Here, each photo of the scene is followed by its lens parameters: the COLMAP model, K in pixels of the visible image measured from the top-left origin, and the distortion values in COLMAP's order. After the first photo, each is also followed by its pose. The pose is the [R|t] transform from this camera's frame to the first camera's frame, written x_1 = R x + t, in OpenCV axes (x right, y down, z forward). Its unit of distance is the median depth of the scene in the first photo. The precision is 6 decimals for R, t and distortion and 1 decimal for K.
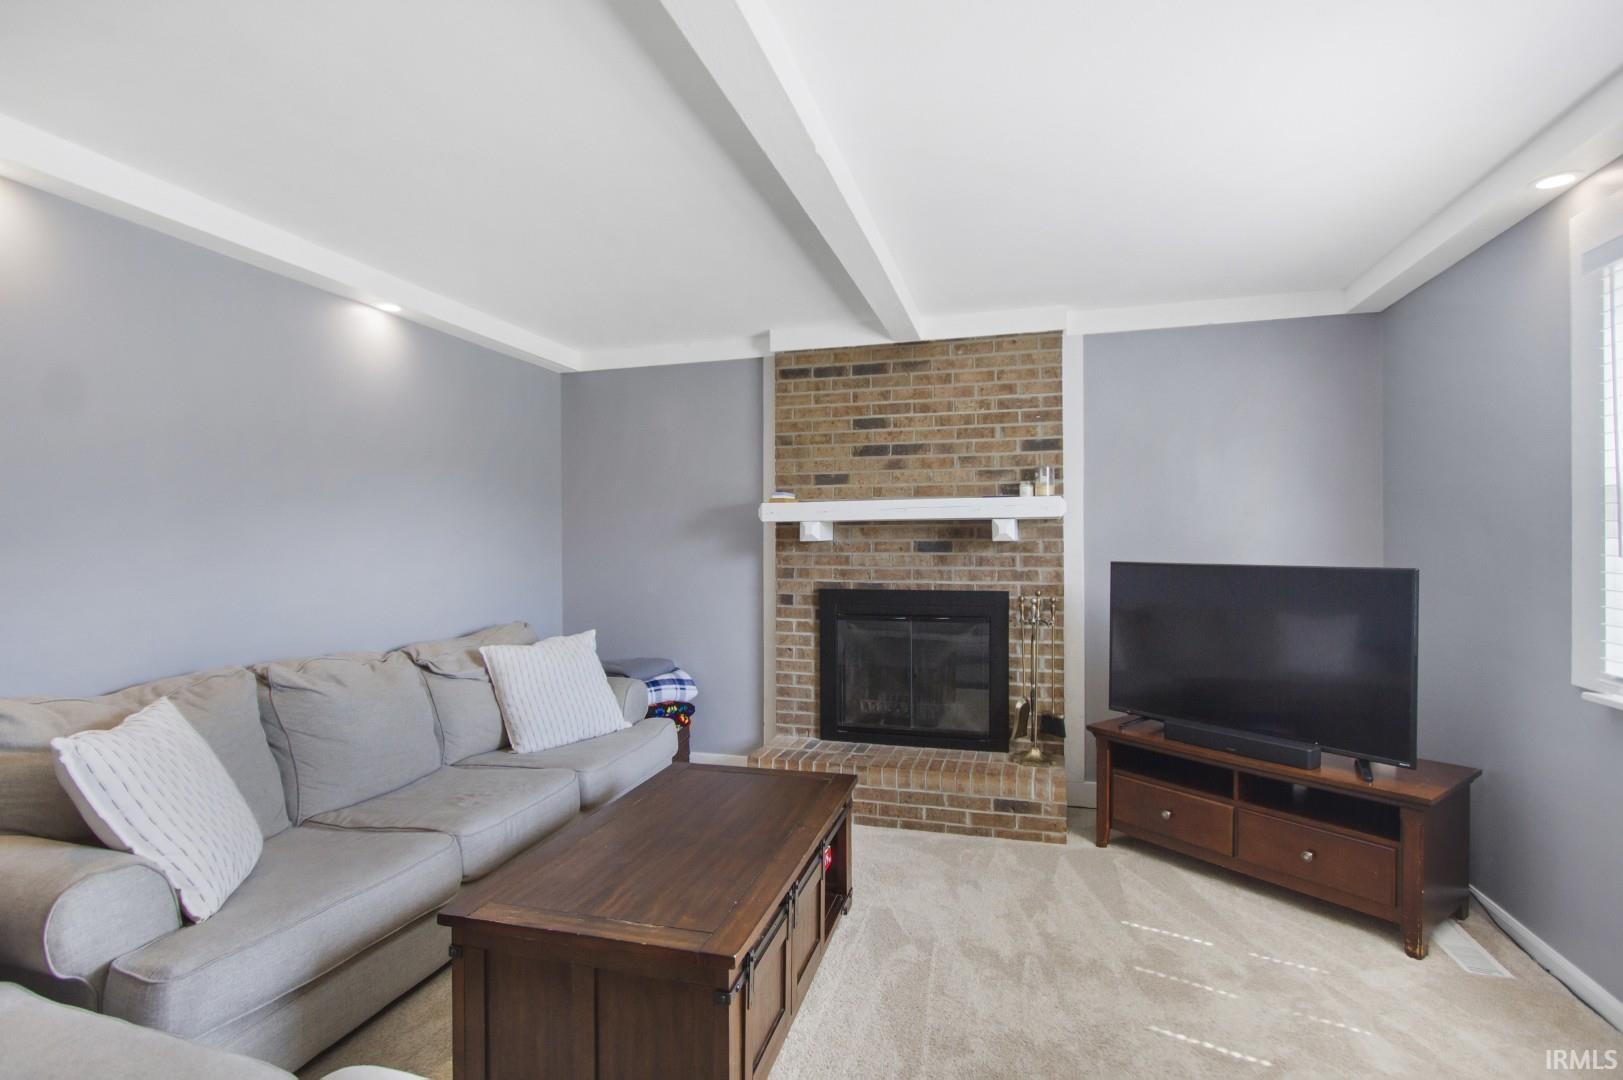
lens RADIAL K [[770.1, 0, 809.5], [0, 770.1, 541.8], [0, 0, 1]] dist [-0.016942, 0.002662]
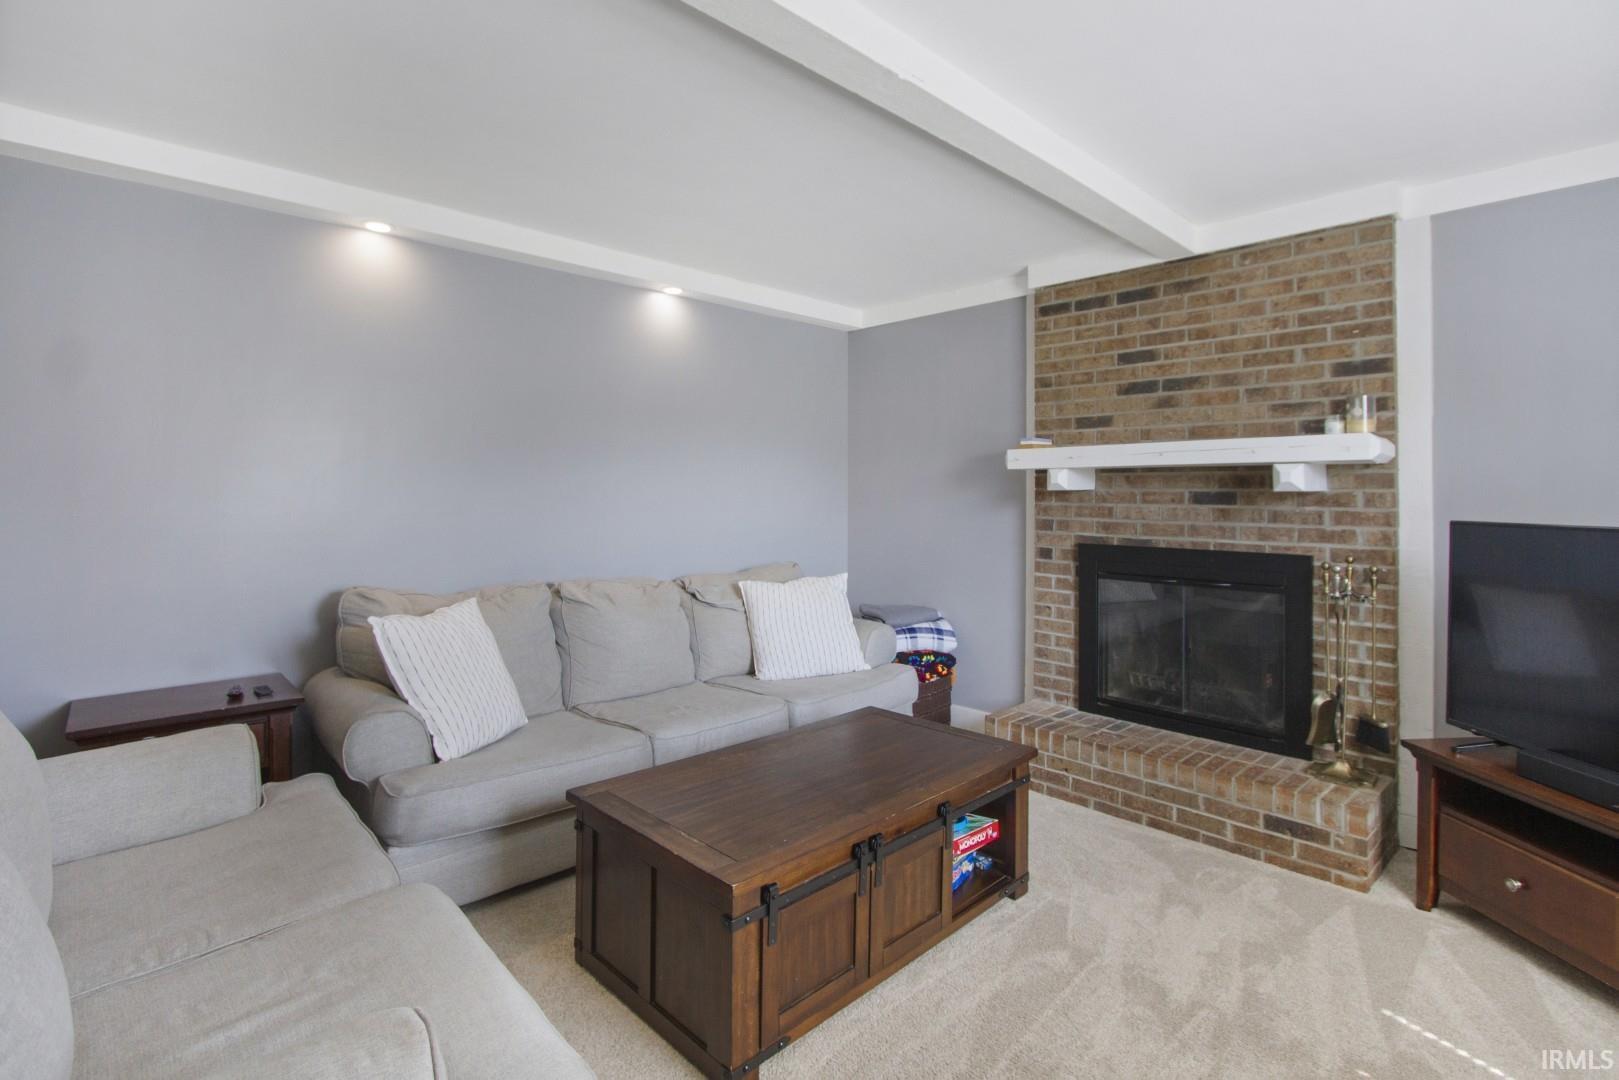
lens RADIAL K [[768.2, 0, 799.4], [0, 768.2, 482.2], [0, 0, 1]] dist [-0.016942, 0.002662]
pose [[0.864878, 0.002178, -0.501977, 0.199281], [-0.010212, 0.999860, -0.013257, 0.004798], [0.501878, 0.016592, 0.864779, 0.059624]]
